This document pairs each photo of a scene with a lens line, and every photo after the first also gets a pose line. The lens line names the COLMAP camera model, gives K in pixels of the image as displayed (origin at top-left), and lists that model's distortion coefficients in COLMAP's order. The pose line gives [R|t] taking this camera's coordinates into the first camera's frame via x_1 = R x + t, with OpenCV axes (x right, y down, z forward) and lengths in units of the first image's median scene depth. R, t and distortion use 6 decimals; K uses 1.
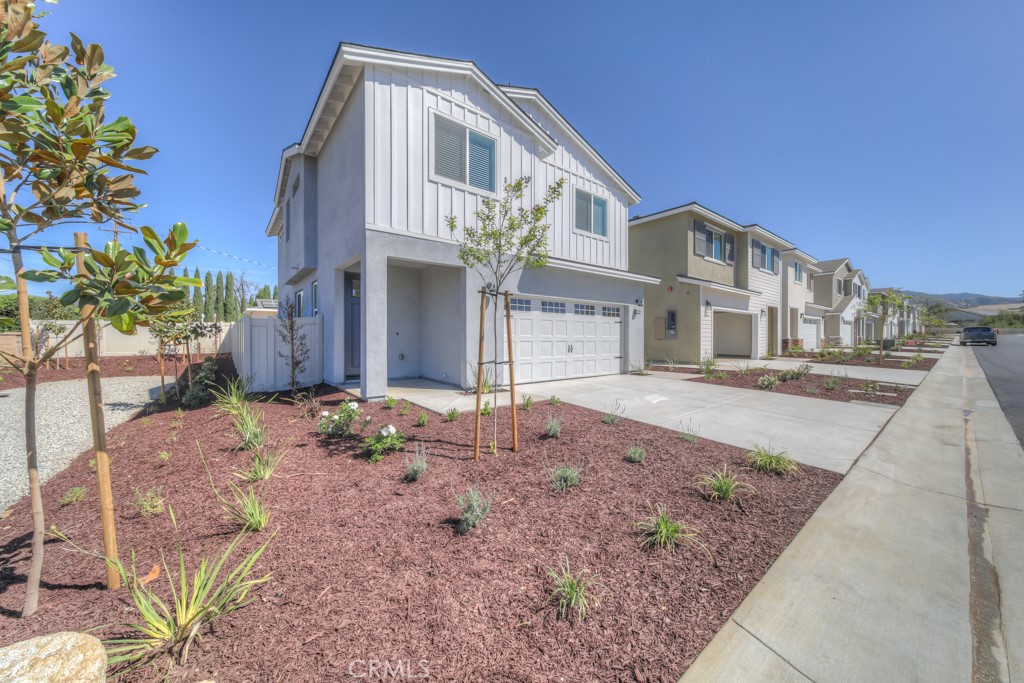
lens RADIAL K [[371.8, 0, 514.2], [0, 371.8, 318.3], [0, 0, 1]] dist [-0.000883, 0.000042]
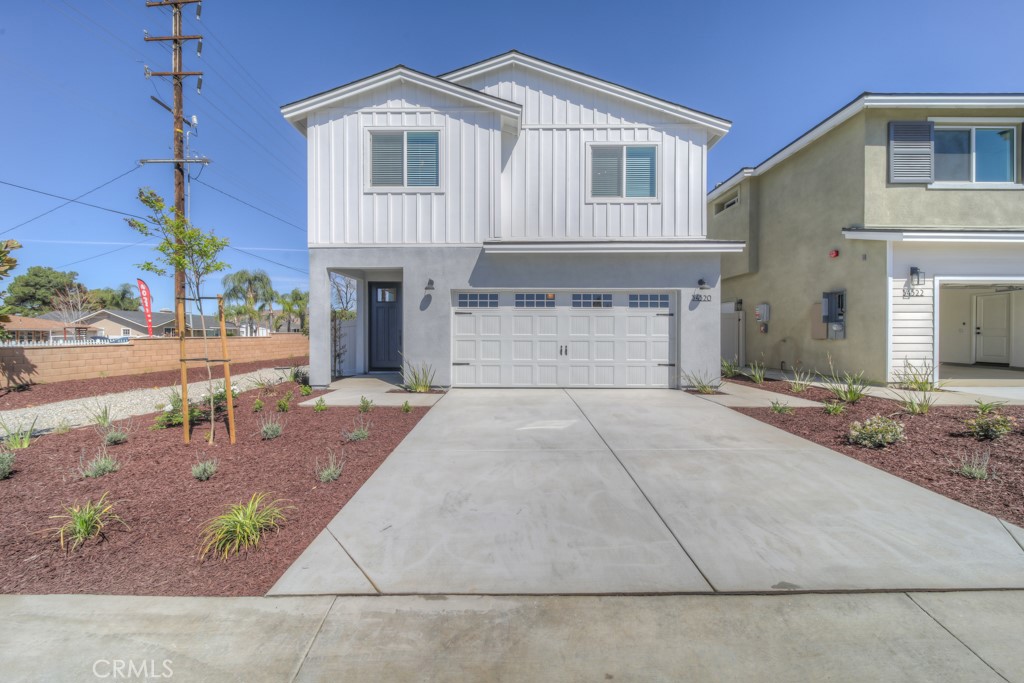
lens RADIAL K [[371.8, 0, 514.2], [0, 371.8, 318.3], [0, 0, 1]] dist [-0.000883, 0.000042]
pose [[0.765521, -0.027028, -0.642843, 0.527573], [0.033202, 0.999446, -0.002483, 0.009912], [0.642554, -0.019443, 0.765994, 0.285183]]
